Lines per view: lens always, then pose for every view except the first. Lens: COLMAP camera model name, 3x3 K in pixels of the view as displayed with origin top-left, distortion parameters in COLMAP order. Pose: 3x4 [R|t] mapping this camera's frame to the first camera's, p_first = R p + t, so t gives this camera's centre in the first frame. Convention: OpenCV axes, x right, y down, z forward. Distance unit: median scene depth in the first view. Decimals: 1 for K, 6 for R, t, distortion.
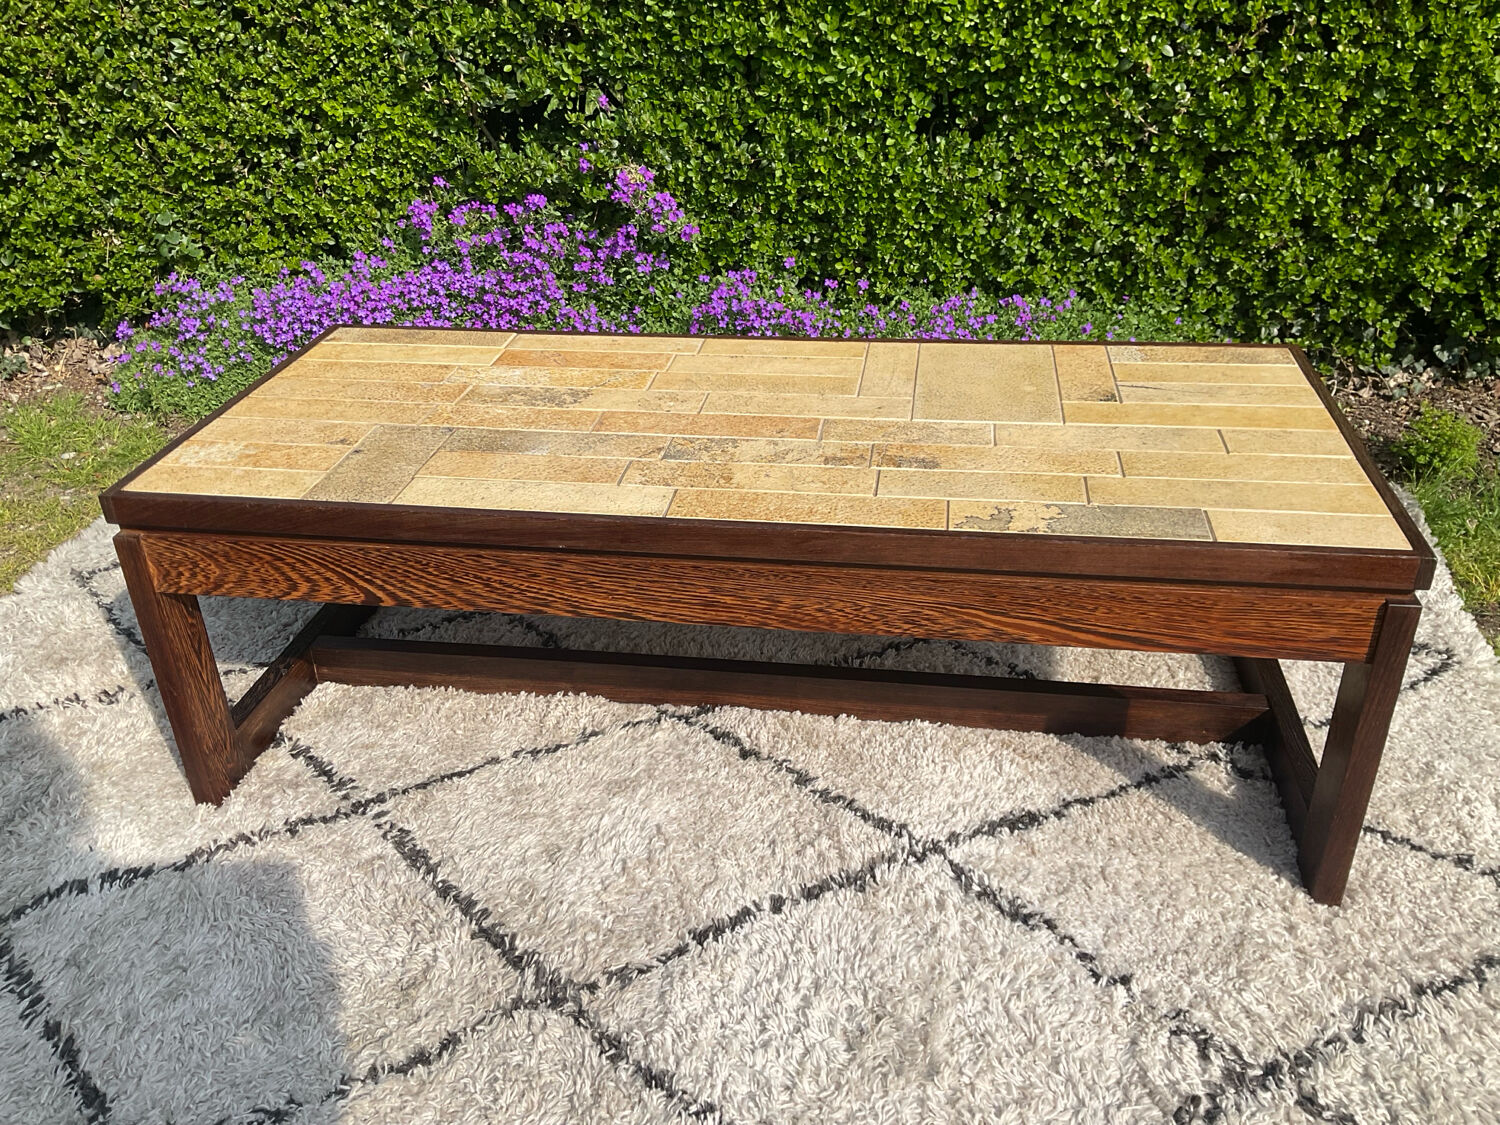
lens RADIAL K [[1244.3, 0, 747.4], [0, 1244.3, 564.9], [0, 0, 1]] dist [0.079038, -0.150175]
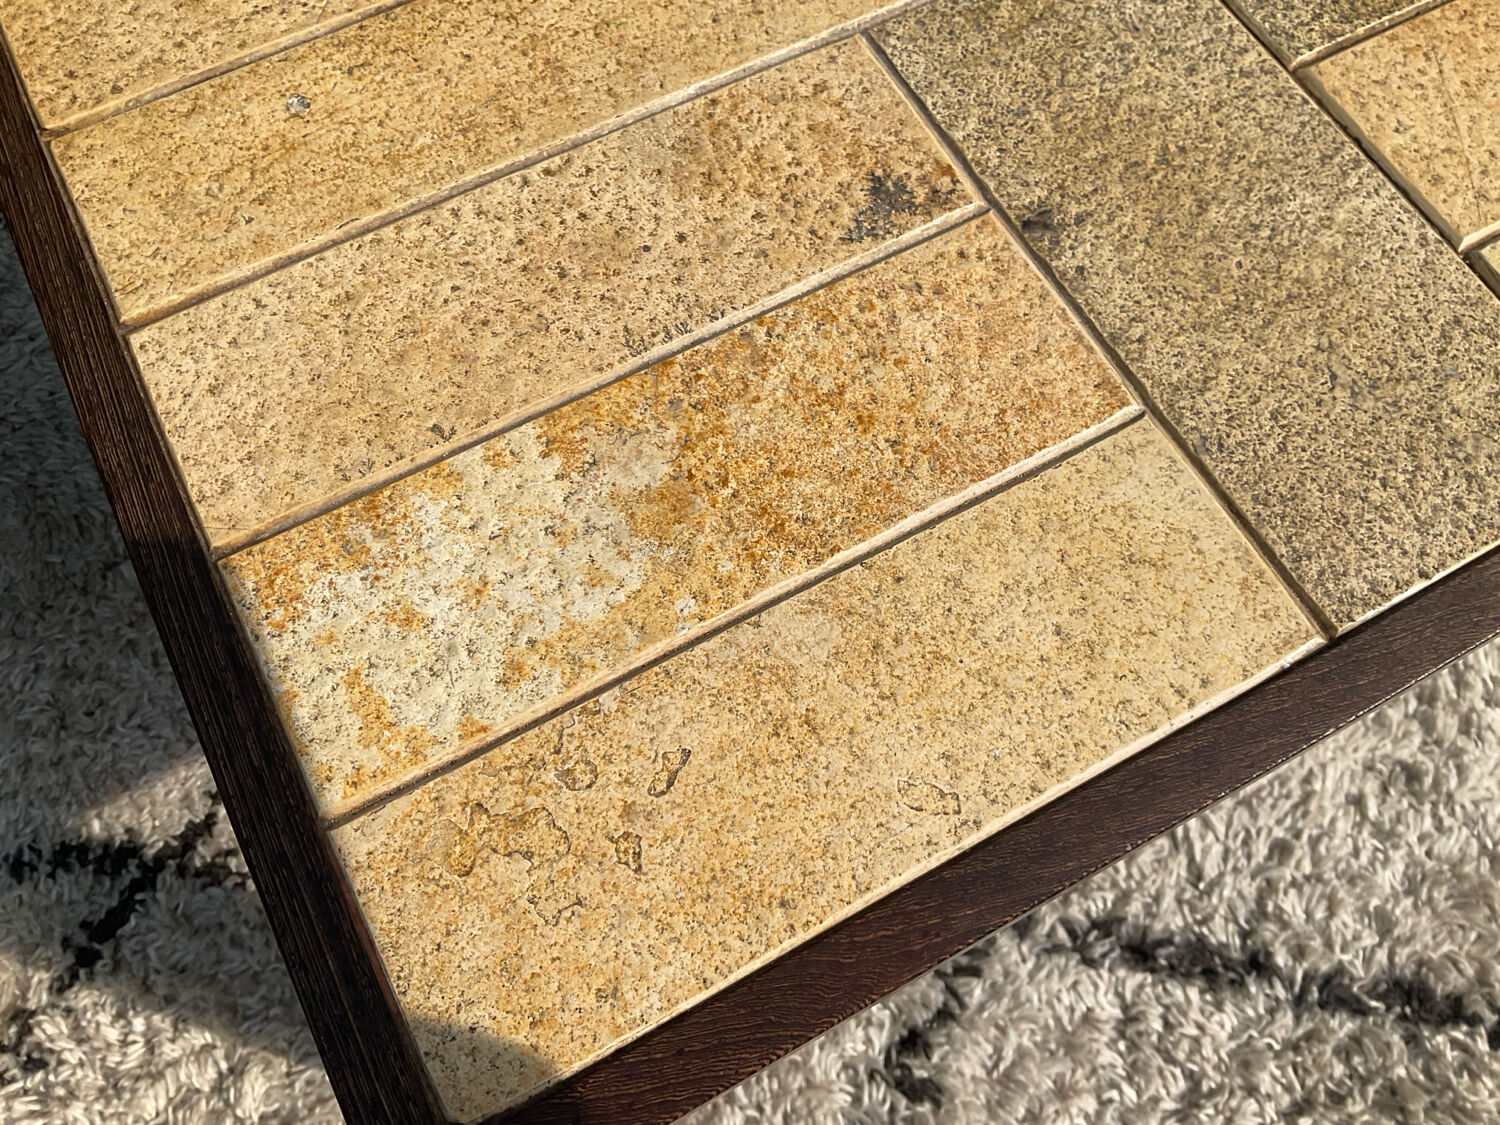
lens RADIAL K [[1244.3, 0, 745.3], [0, 1244.3, 553.7], [0, 0, 1]] dist [0.079038, -0.150175]
pose [[0.789914, -0.543358, 0.284249, -0.405505], [0.271313, 0.725376, 0.632629, -0.183791], [-0.549931, -0.422602, 0.720405, 0.763047]]
